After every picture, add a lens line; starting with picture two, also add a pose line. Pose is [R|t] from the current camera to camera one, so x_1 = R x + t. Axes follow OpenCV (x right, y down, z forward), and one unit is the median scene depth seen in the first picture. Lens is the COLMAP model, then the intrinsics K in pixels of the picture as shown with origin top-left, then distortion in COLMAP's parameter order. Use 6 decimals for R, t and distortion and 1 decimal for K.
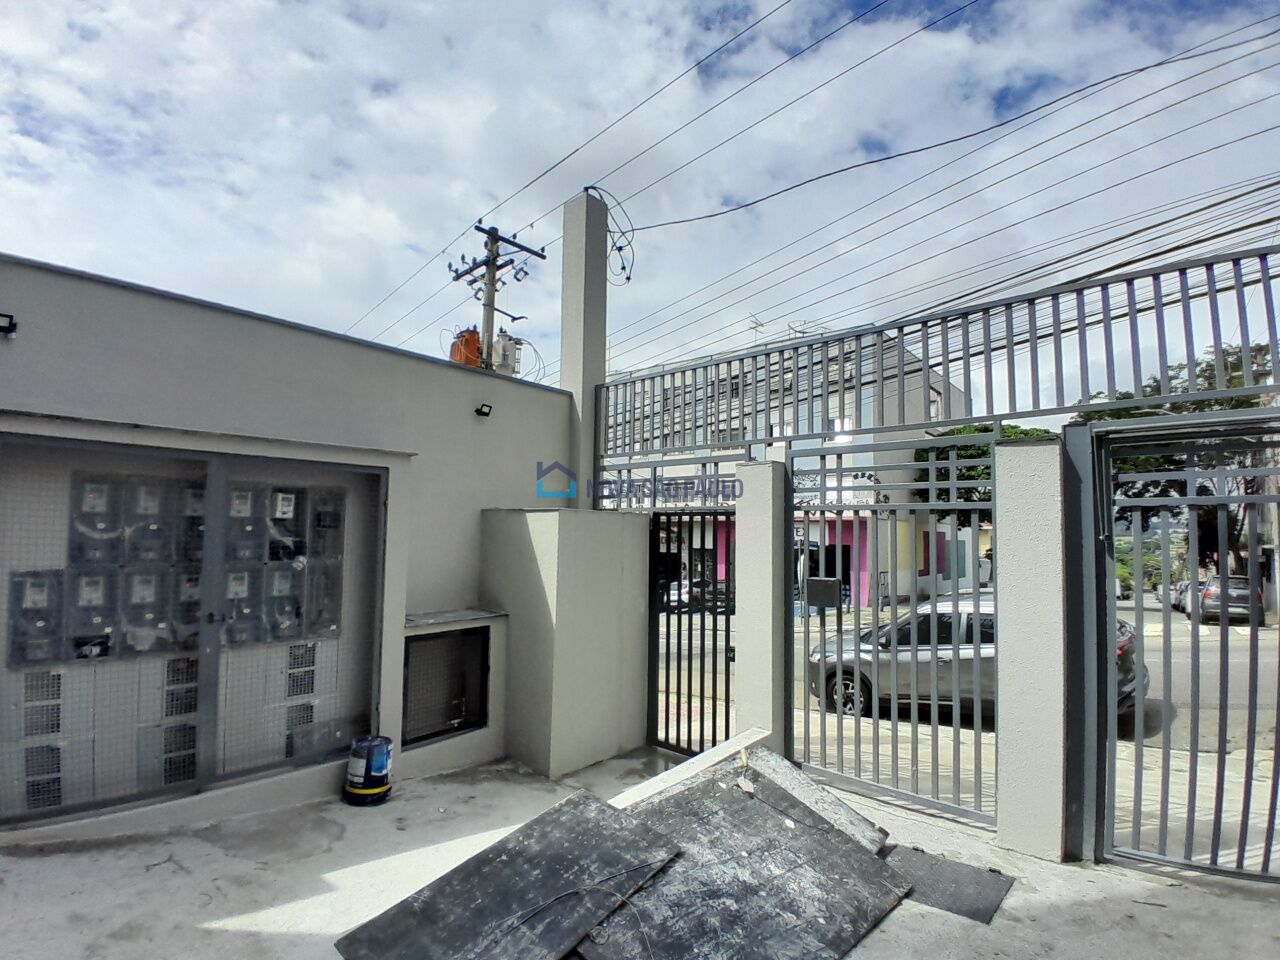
lens RADIAL K [[639.3, 0, 639.0], [0, 639.3, 482.9], [0, 0, 1]] dist [-0.002304, -0.038476]
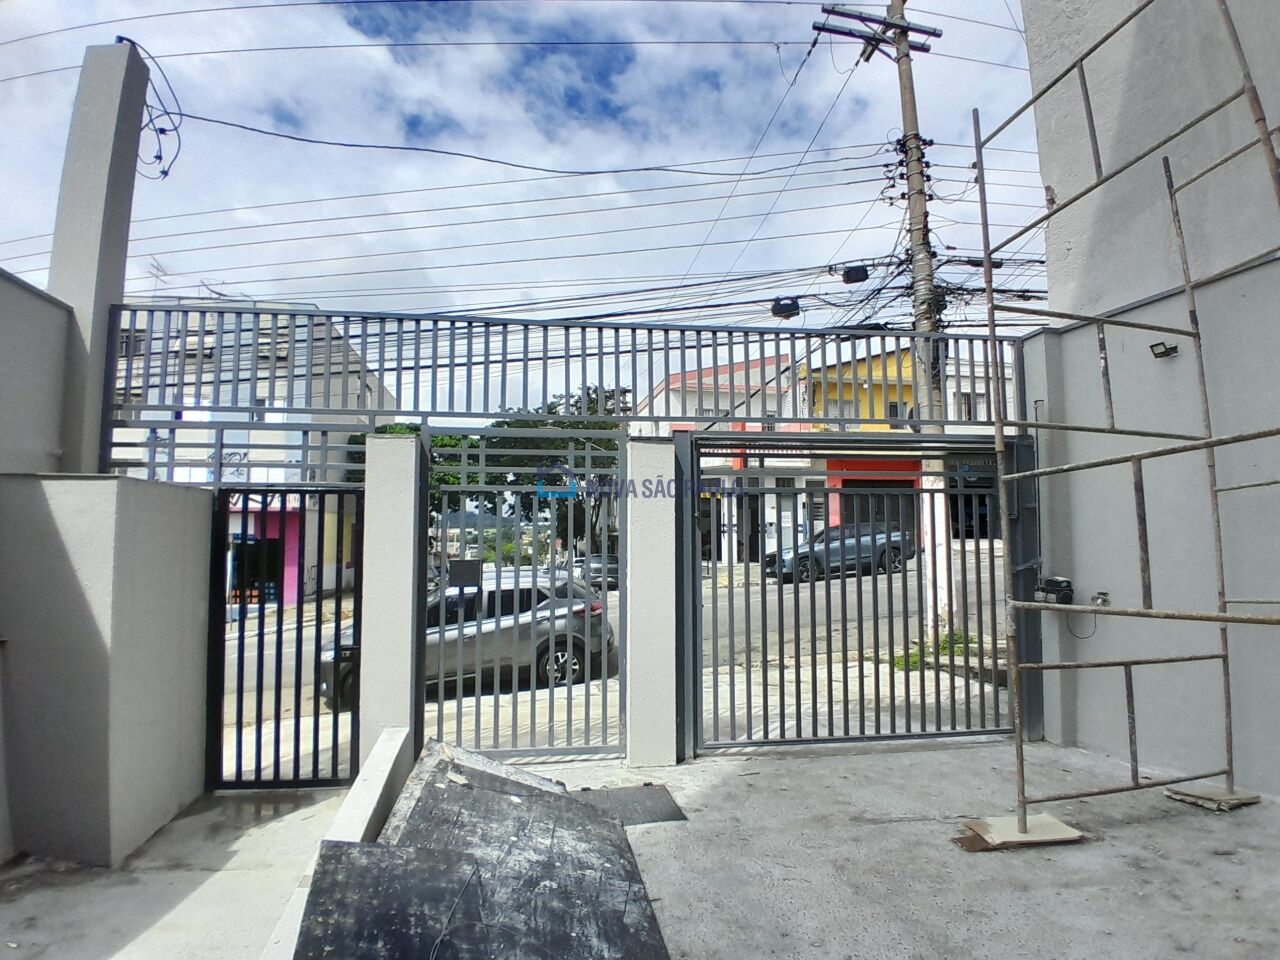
lens RADIAL K [[639.3, 0, 625.3], [0, 639.3, 482.9], [0, 0, 1]] dist [-0.002304, -0.038476]
pose [[0.639500, 0.042401, 0.767621, -0.241728], [-0.048100, 0.998728, -0.015095, 0.026218], [-0.767285, -0.027269, 0.640726, 0.133455]]
